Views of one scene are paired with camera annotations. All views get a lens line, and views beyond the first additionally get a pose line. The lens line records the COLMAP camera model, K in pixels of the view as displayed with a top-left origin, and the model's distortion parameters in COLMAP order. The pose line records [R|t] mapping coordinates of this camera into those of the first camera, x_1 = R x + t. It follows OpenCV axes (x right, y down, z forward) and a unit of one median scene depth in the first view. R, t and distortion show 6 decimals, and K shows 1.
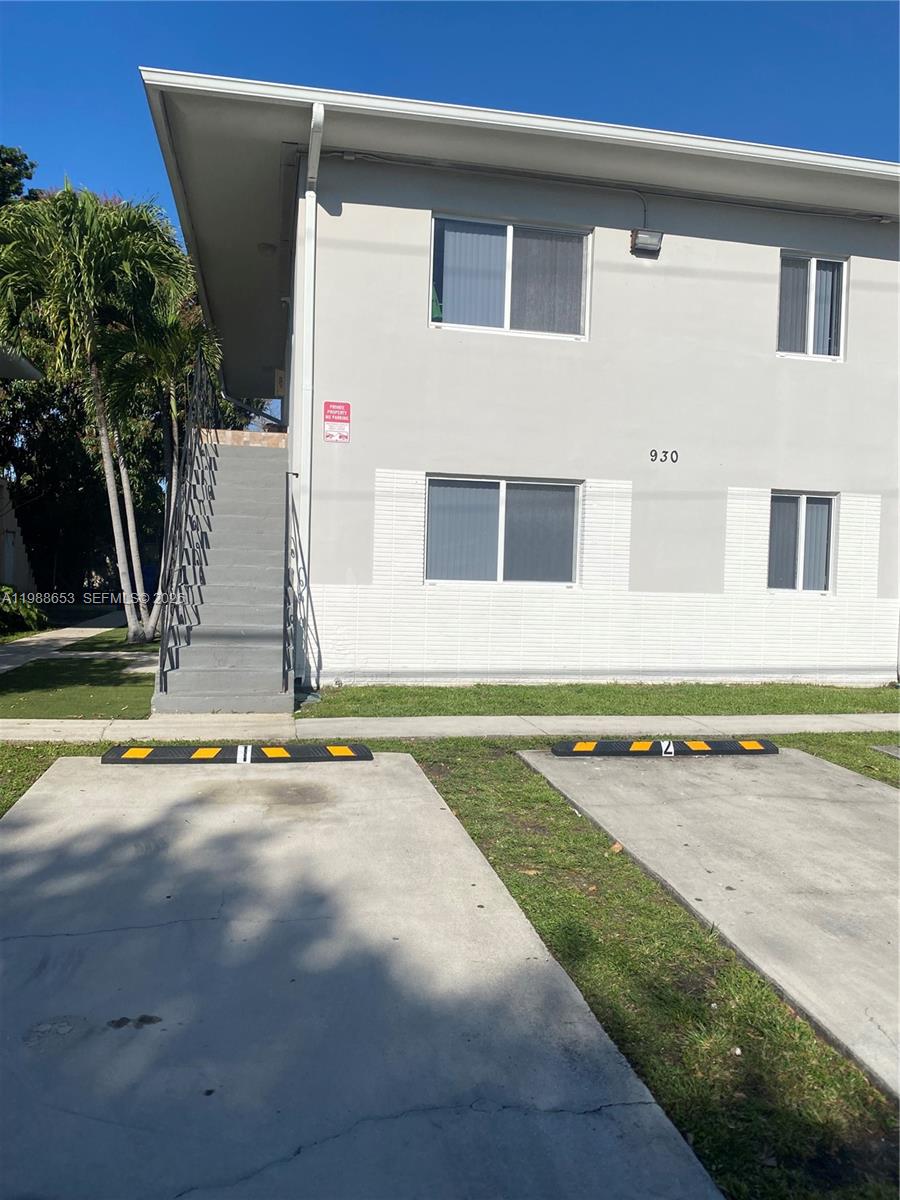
lens RADIAL K [[912.9, 0, 452.2], [0, 912.9, 592.2], [0, 0, 1]] dist [0.035667, -0.052665]
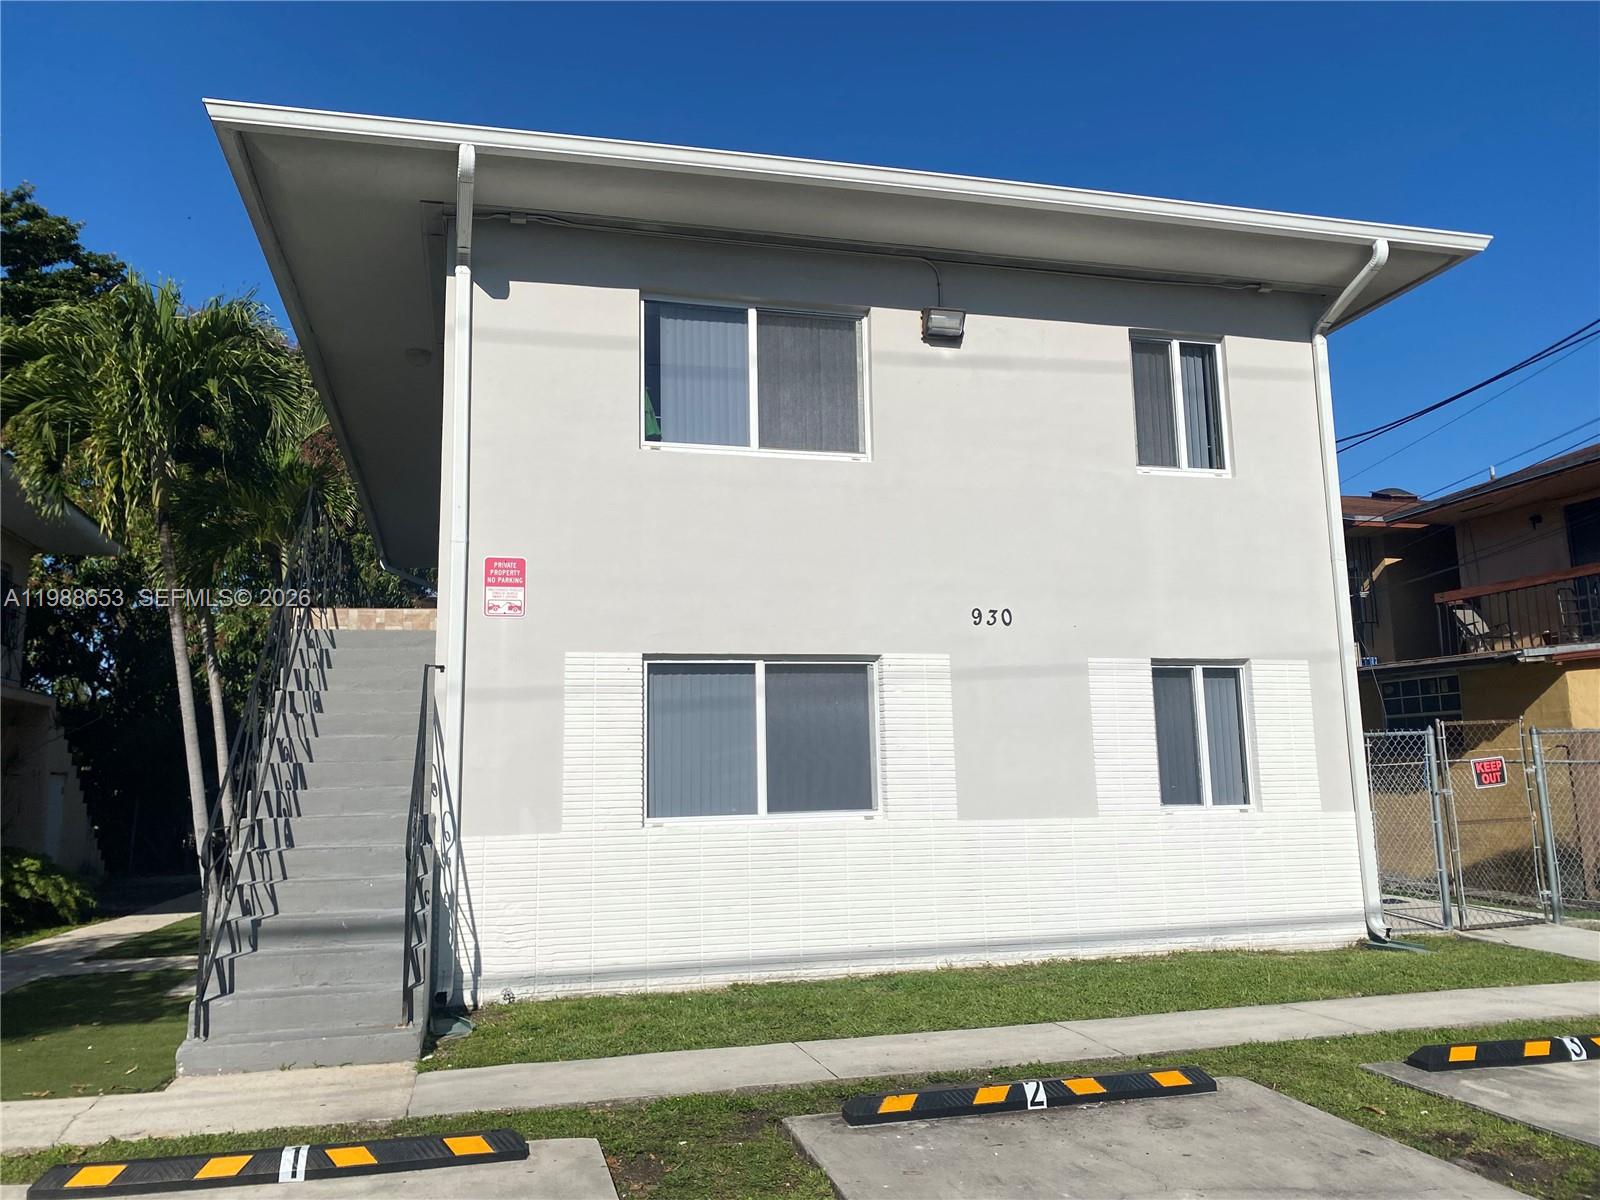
lens RADIAL K [[1217.2, 0, 787.2], [0, 1217.2, 584.8], [0, 0, 1]] dist [0.035667, -0.052665]
pose [[0.997677, -0.041281, 0.054181, 0.031874], [0.050777, 0.980927, -0.187627, -0.010214], [-0.045402, 0.189943, 0.980745, 0.116660]]
